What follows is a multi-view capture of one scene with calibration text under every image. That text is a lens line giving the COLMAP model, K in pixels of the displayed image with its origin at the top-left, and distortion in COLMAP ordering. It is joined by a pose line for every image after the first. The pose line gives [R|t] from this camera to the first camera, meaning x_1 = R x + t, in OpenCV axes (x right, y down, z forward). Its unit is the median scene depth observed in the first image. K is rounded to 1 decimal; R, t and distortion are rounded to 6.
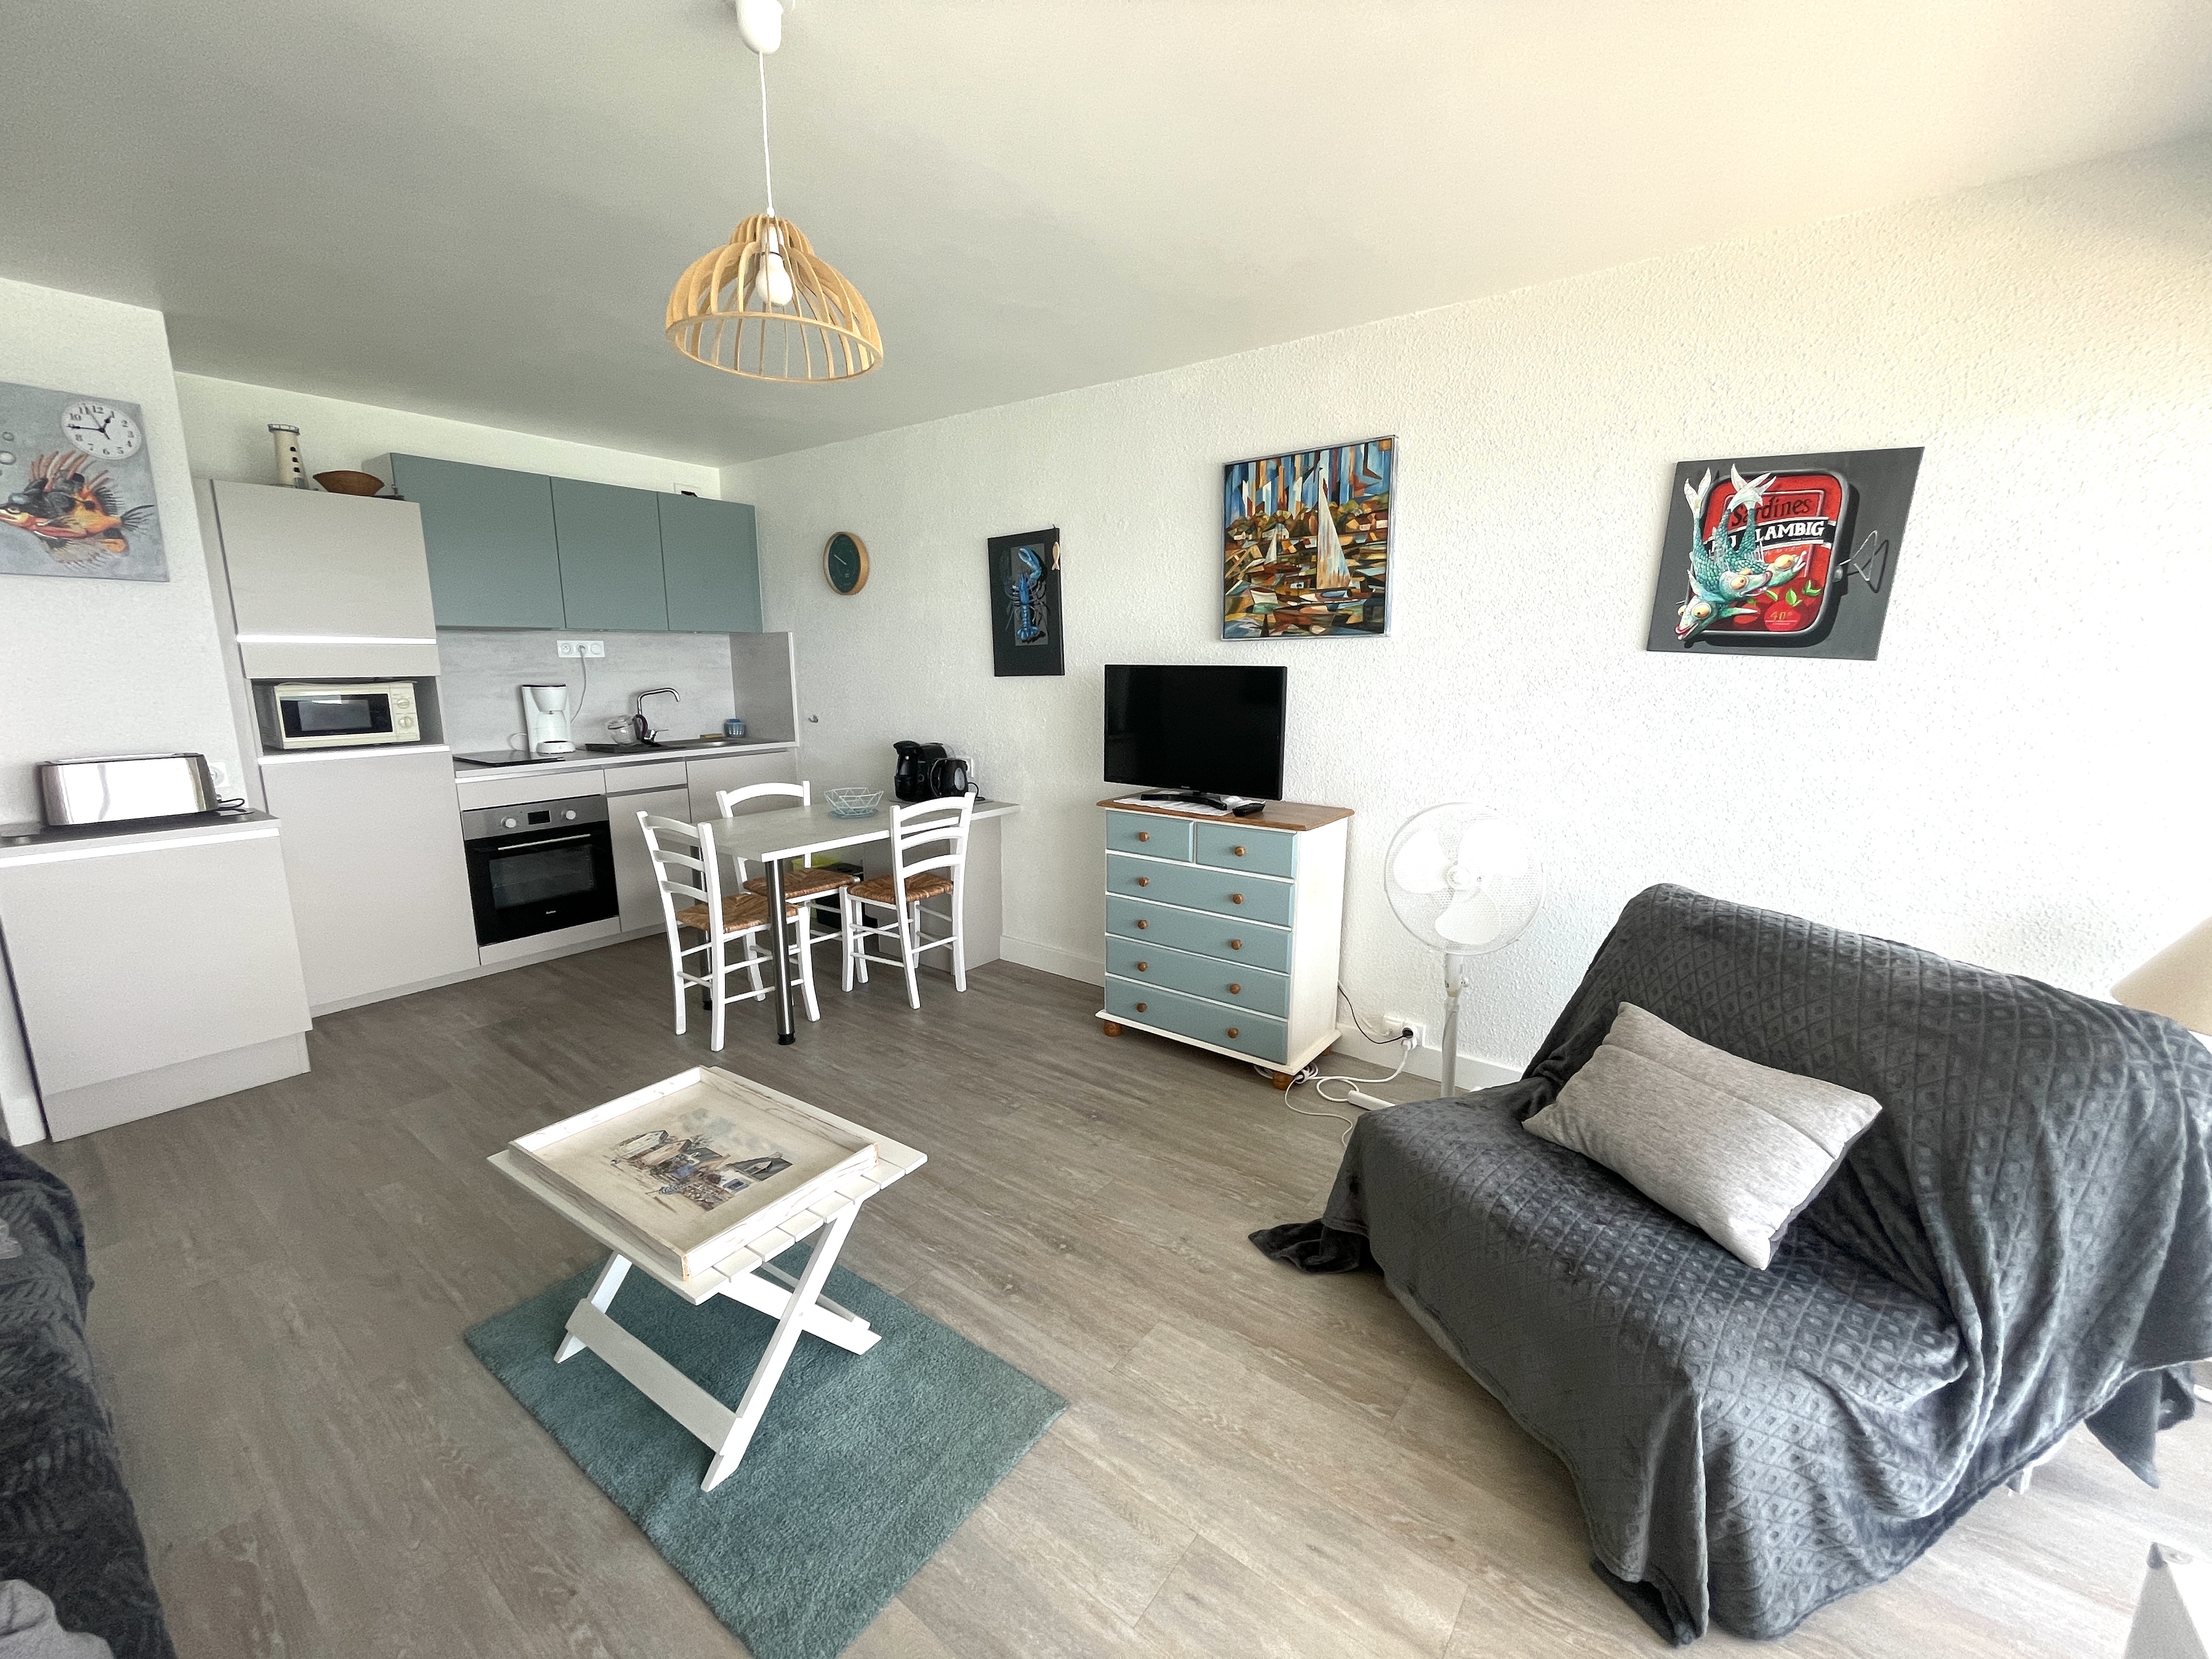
lens RADIAL K [[896.5, 0, 1107.2], [0, 896.5, 824.1], [0, 0, 1]] dist [-0.005165, 0.000326]
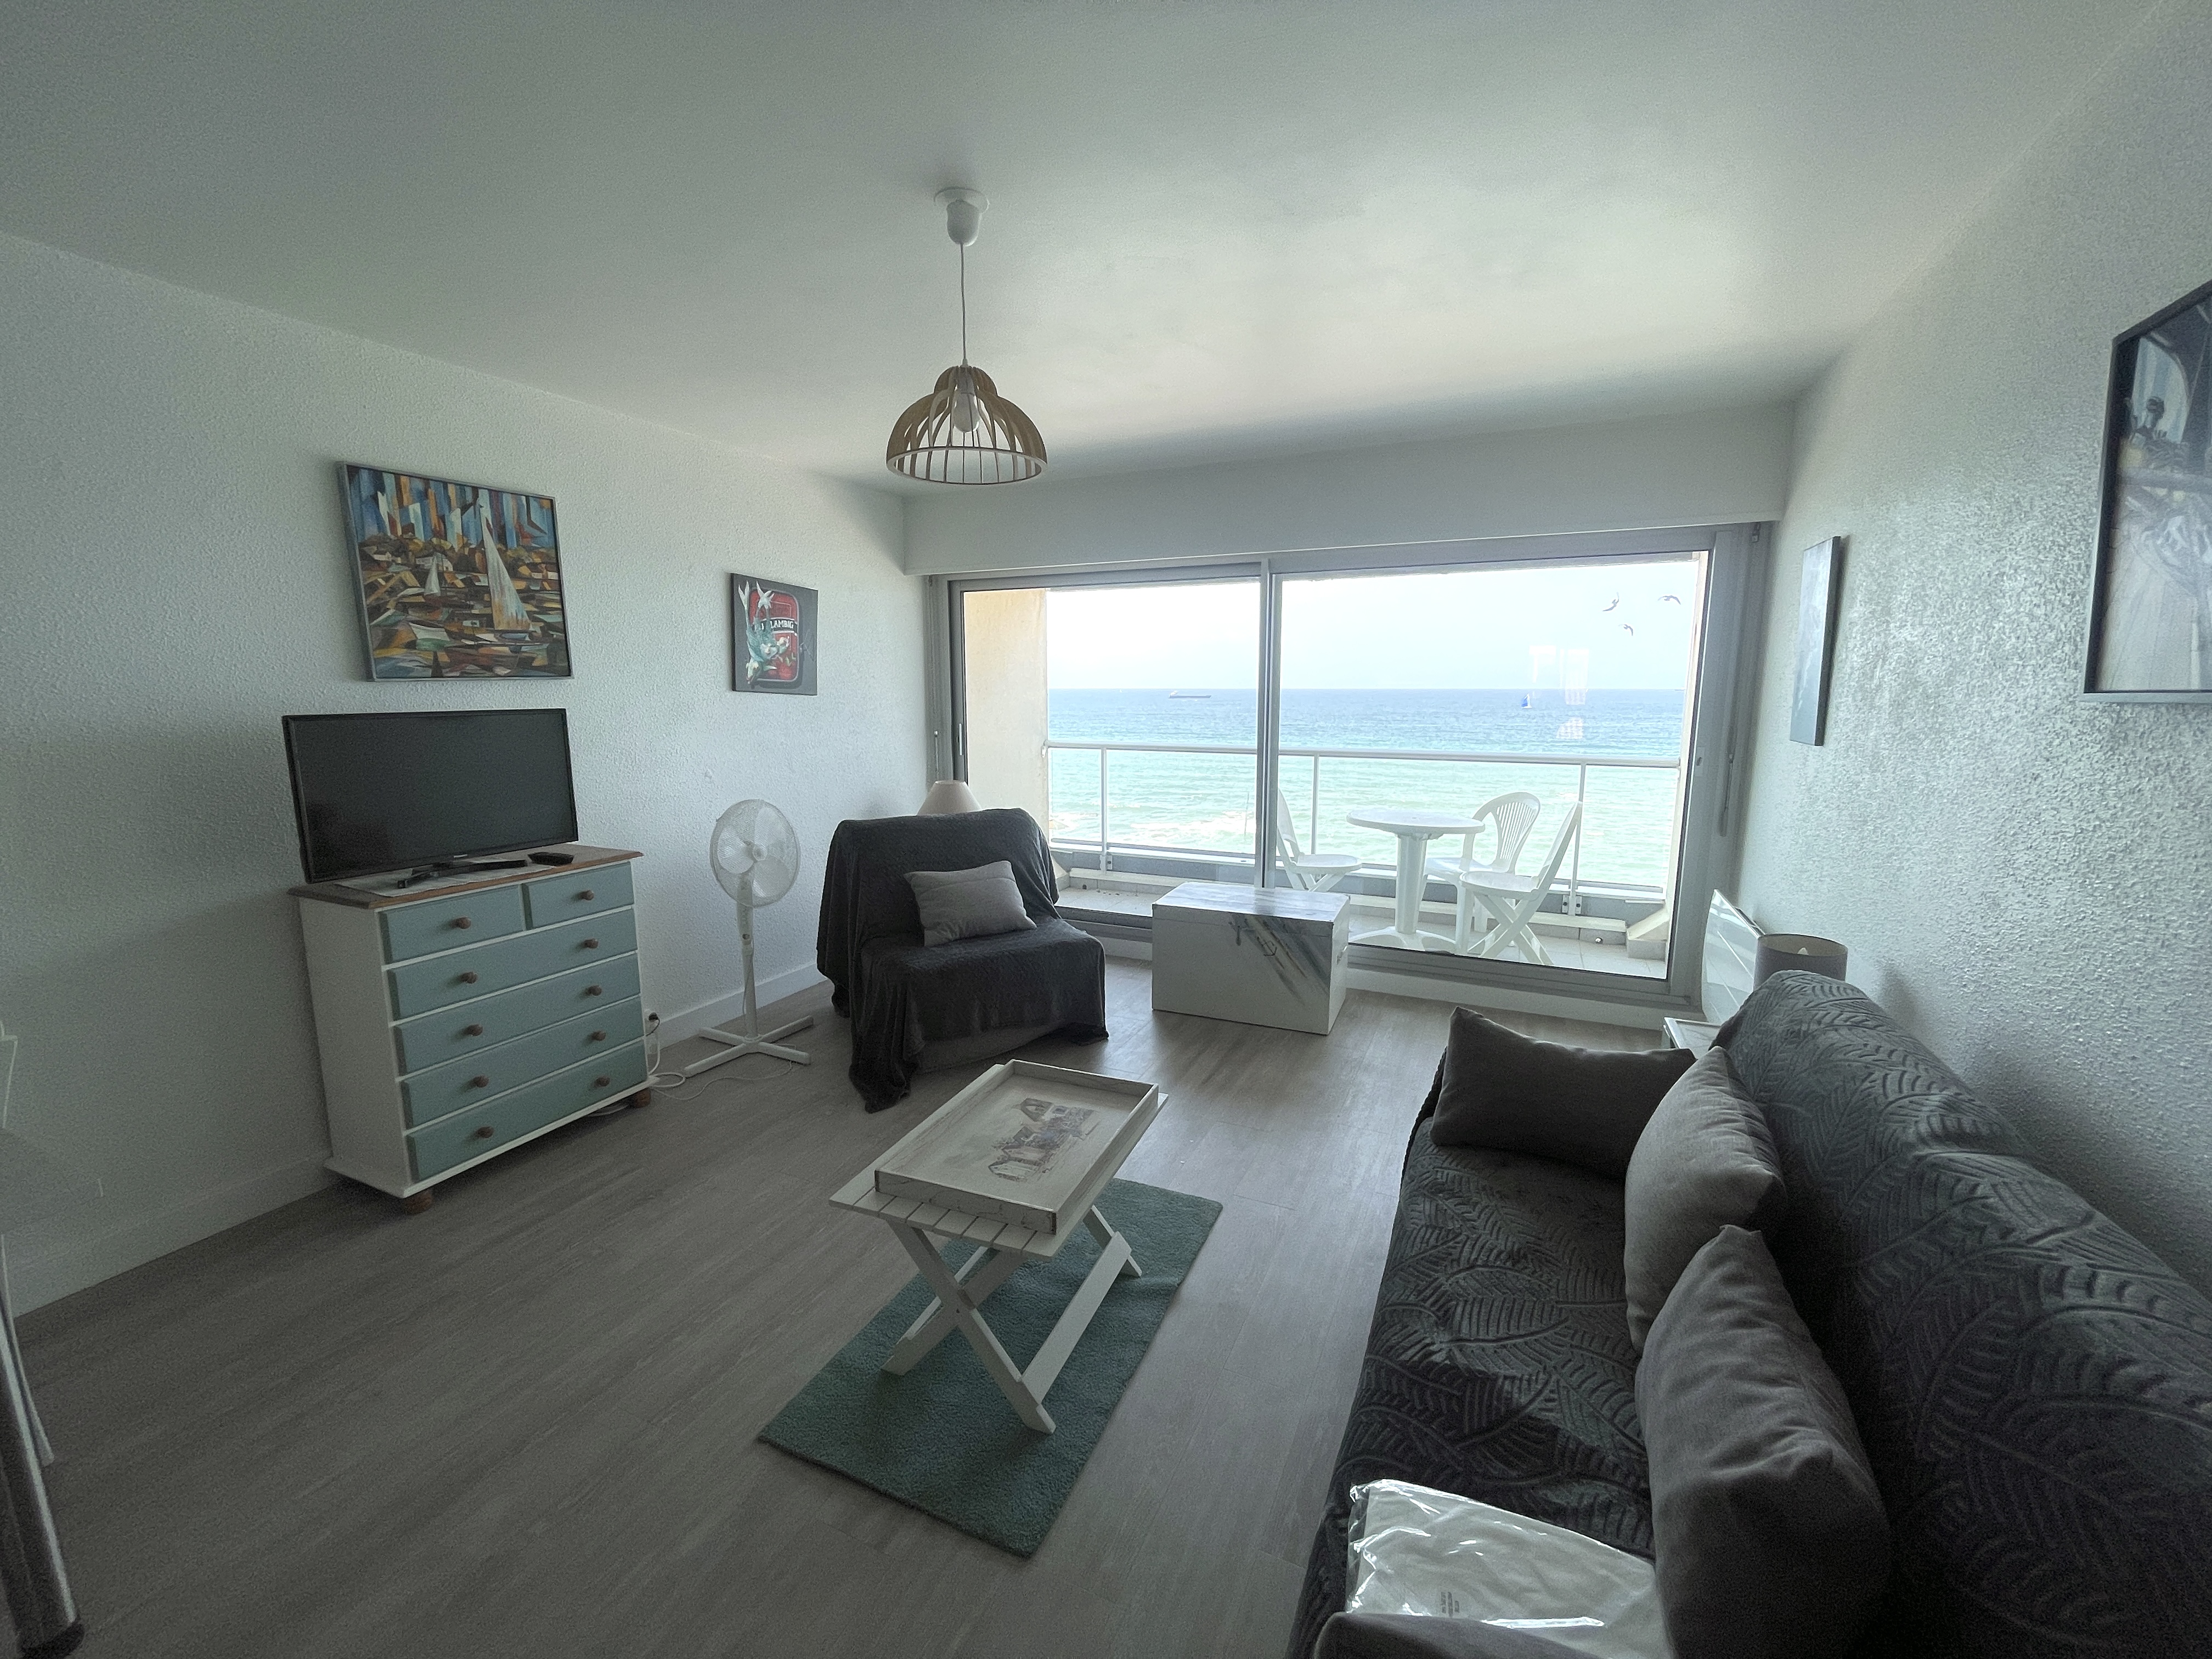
lens RADIAL K [[896.5, 0, 1102.8], [0, 896.5, 825.3], [0, 0, 1]] dist [-0.005165, 0.000326]
pose [[-0.211876, -0.152289, 0.965358, -0.877053], [0.181532, 0.964461, 0.191990, -0.124786], [-0.960289, 0.215921, -0.176701, 0.587610]]
